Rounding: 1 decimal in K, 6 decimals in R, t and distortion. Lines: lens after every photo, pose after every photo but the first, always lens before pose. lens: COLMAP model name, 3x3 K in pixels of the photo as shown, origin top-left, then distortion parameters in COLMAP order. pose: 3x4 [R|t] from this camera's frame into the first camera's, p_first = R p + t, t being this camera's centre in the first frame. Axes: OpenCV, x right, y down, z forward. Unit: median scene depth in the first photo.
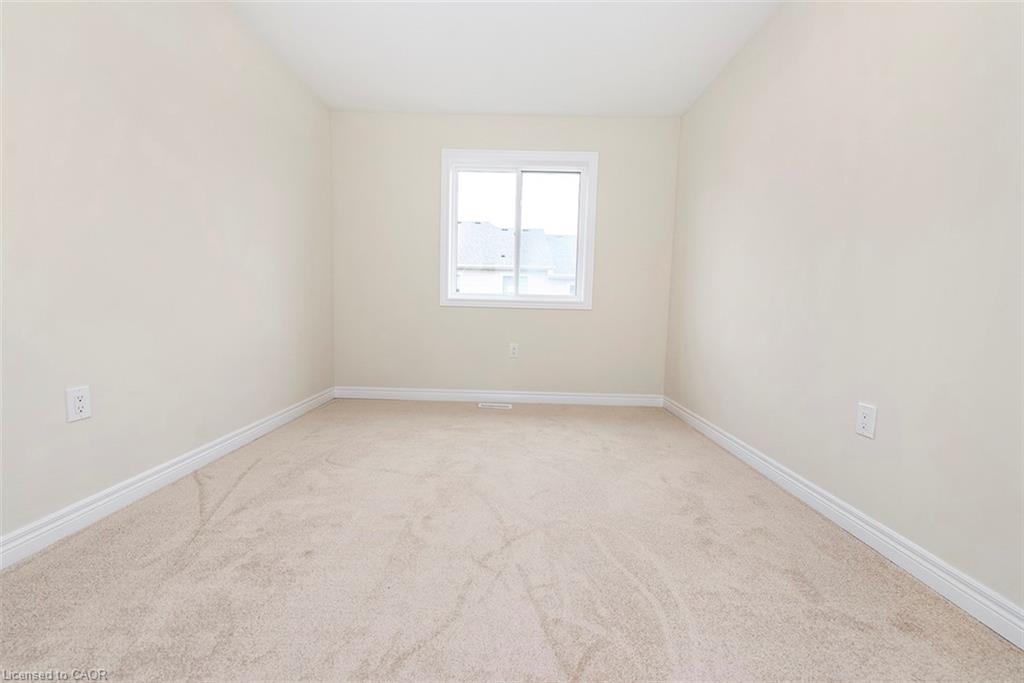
lens RADIAL K [[399.9, 0, 506.9], [0, 399.9, 334.5], [0, 0, 1]] dist [0.009956, -0.000534]
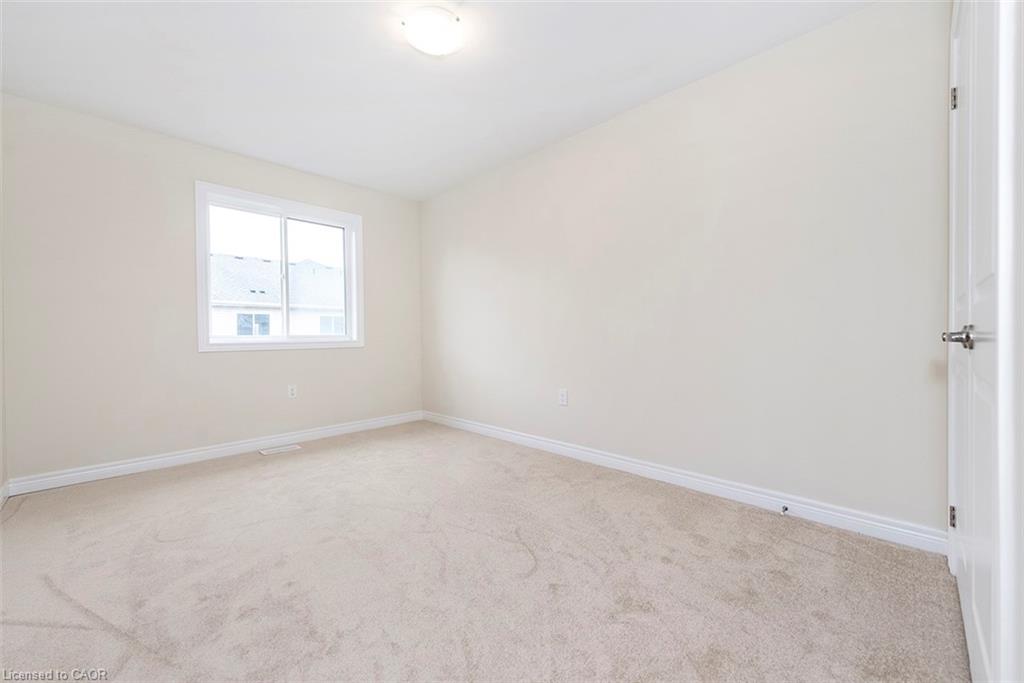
lens RADIAL K [[390.7, 0, 509.4], [0, 390.7, 334.2], [0, 0, 1]] dist [-0.001758, -0.000361]
pose [[0.701792, -0.032444, 0.711643, -0.379010], [0.082165, 0.995982, -0.035620, -0.030525], [-0.707627, 0.083470, 0.701638, -0.121839]]
